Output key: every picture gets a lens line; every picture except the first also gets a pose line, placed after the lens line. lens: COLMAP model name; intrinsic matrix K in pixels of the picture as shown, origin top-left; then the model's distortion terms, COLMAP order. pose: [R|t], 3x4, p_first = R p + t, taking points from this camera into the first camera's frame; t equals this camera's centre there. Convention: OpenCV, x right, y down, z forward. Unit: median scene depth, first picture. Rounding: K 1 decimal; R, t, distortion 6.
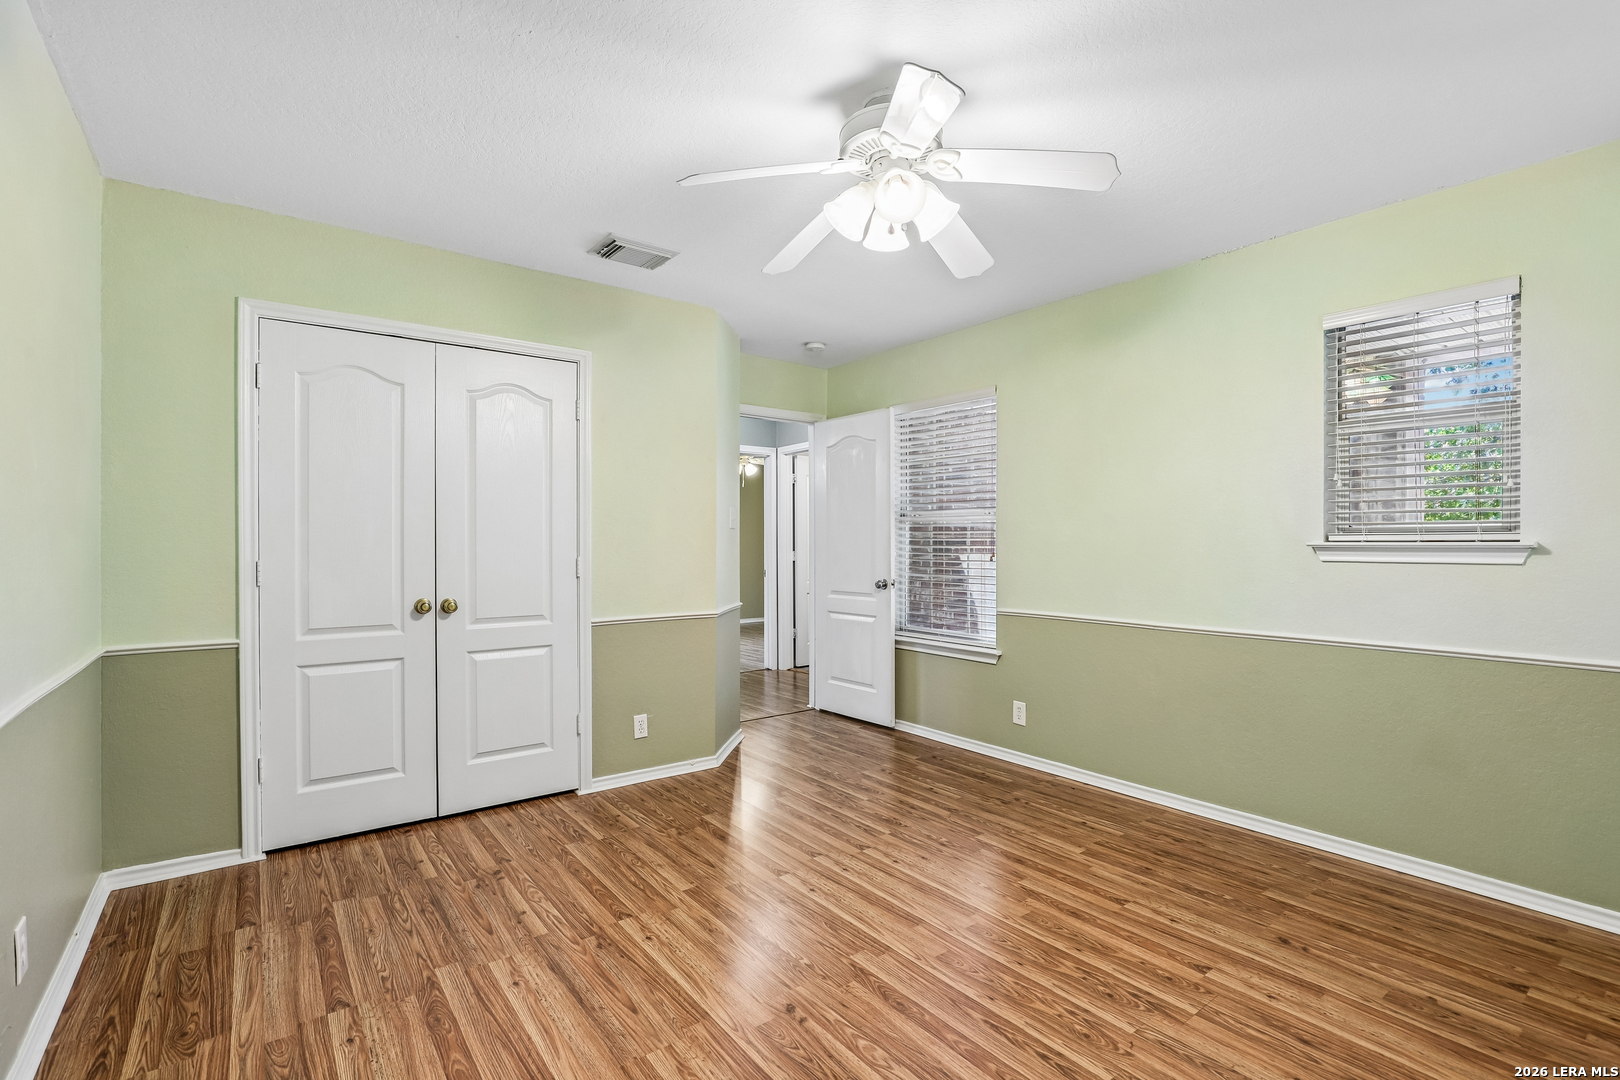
lens RADIAL K [[749.4, 0, 818.2], [0, 749.4, 541.8], [0, 0, 1]] dist [-0.023510, 0.004798]
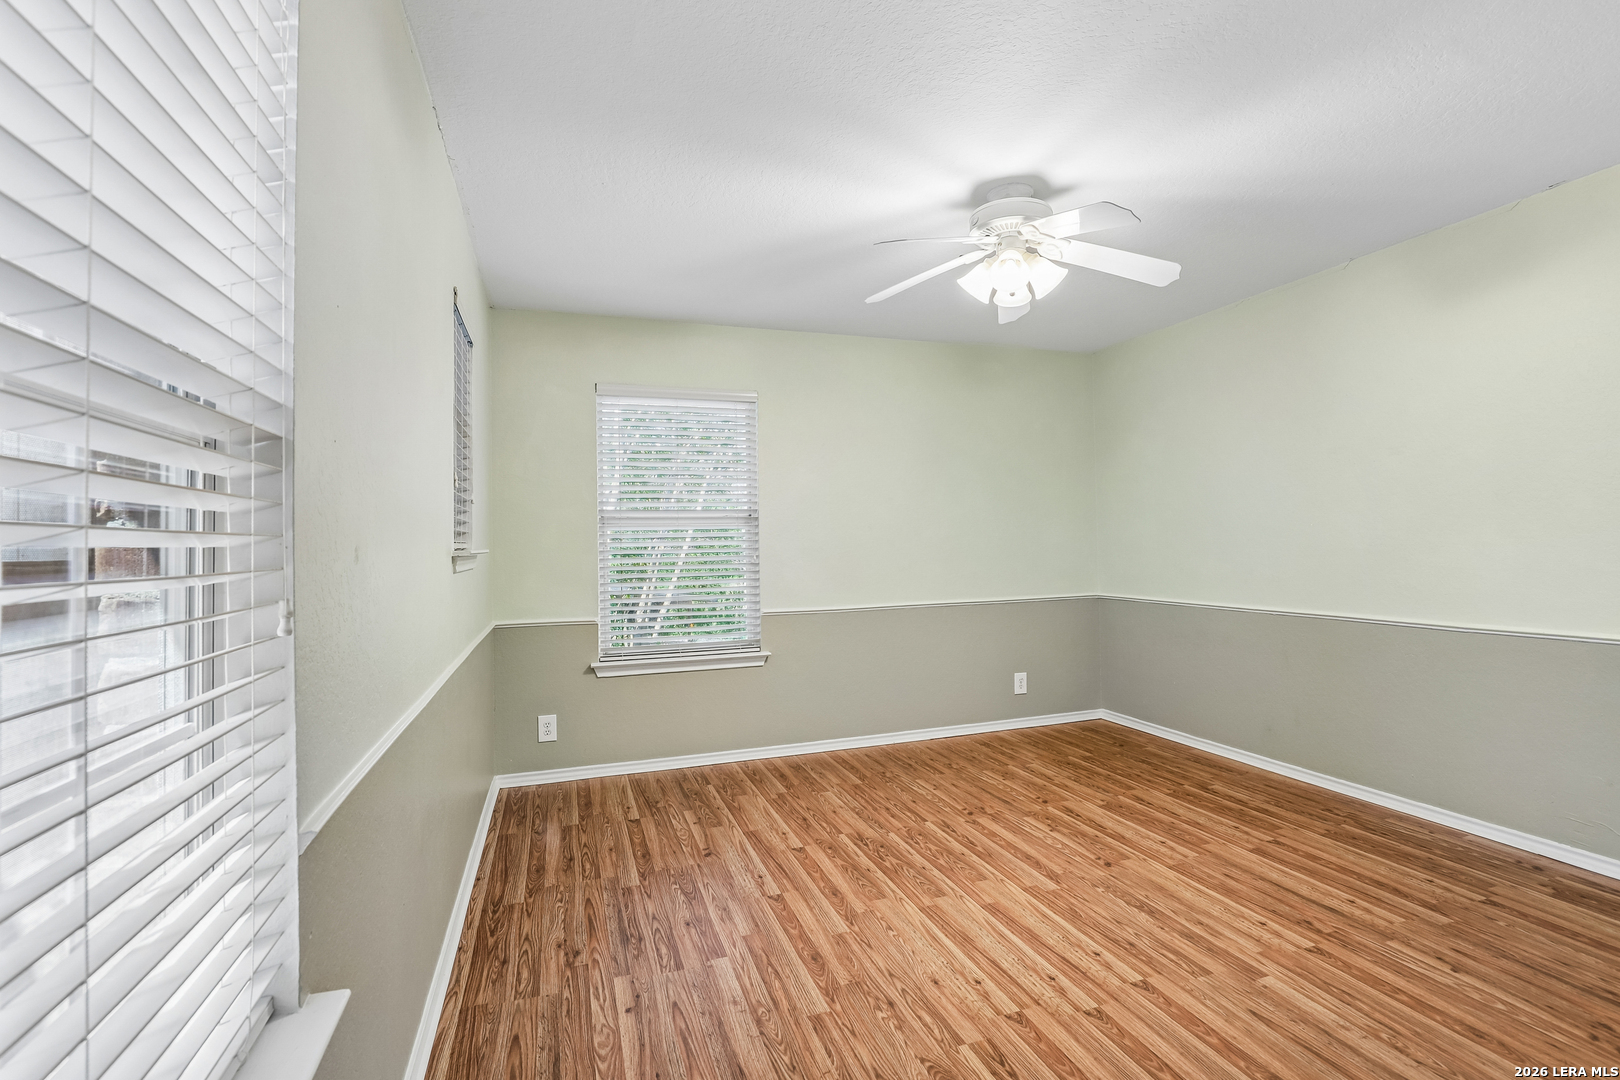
lens RADIAL K [[749.4, 0, 818.2], [0, 749.4, 541.8], [0, 0, 1]] dist [-0.023510, 0.004798]
pose [[-0.943994, 0.018831, 0.329425, 0.004789], [0.018436, 0.999821, -0.004323, -0.000863], [-0.329447, 0.001993, -0.944172, 2.178368]]
